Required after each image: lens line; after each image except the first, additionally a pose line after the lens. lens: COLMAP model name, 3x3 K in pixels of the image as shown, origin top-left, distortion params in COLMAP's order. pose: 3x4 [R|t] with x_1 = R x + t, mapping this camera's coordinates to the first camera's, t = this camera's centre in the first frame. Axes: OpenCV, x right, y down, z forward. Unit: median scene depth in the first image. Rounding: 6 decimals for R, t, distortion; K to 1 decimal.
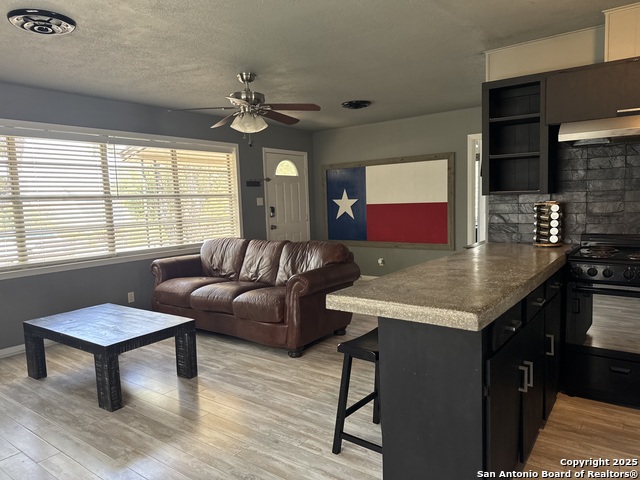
lens RADIAL K [[455.1, 0, 320.0], [0, 455.1, 240.0], [0, 0, 1]] dist [0.002845, -0.000406]
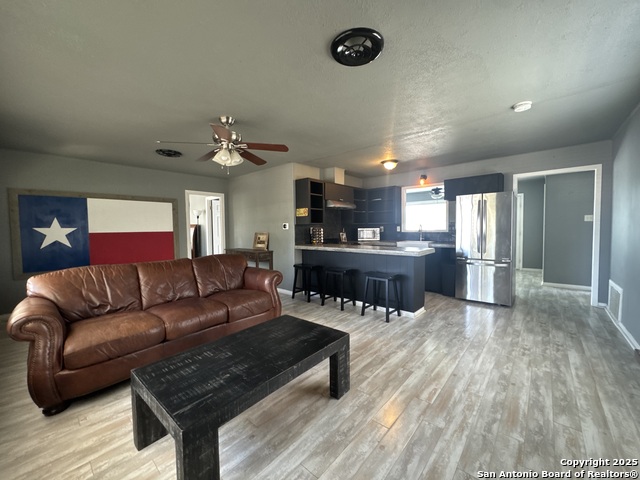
lens RADIAL K [[255.9, 0, 320.0], [0, 255.9, 240.0], [0, 0, 1]] dist [-0.000735, -0.000075]
pose [[0.079010, -0.014349, 0.996771, -1.000871], [0.100974, 0.994869, 0.006318, -0.019713], [-0.991747, 0.100149, 0.080054, 0.876601]]
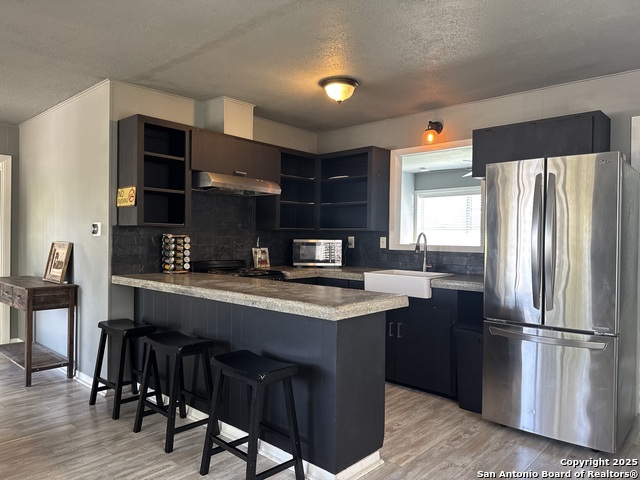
lens RADIAL K [[438.2, 0, 320.0], [0, 438.2, 240.0], [0, 0, 1]] dist [0.070445, -0.003662]
pose [[0.105911, 0.025618, 0.994046, -0.574631], [0.071079, 0.996916, -0.033265, -0.007127], [-0.991832, 0.074179, 0.103764, 0.528026]]
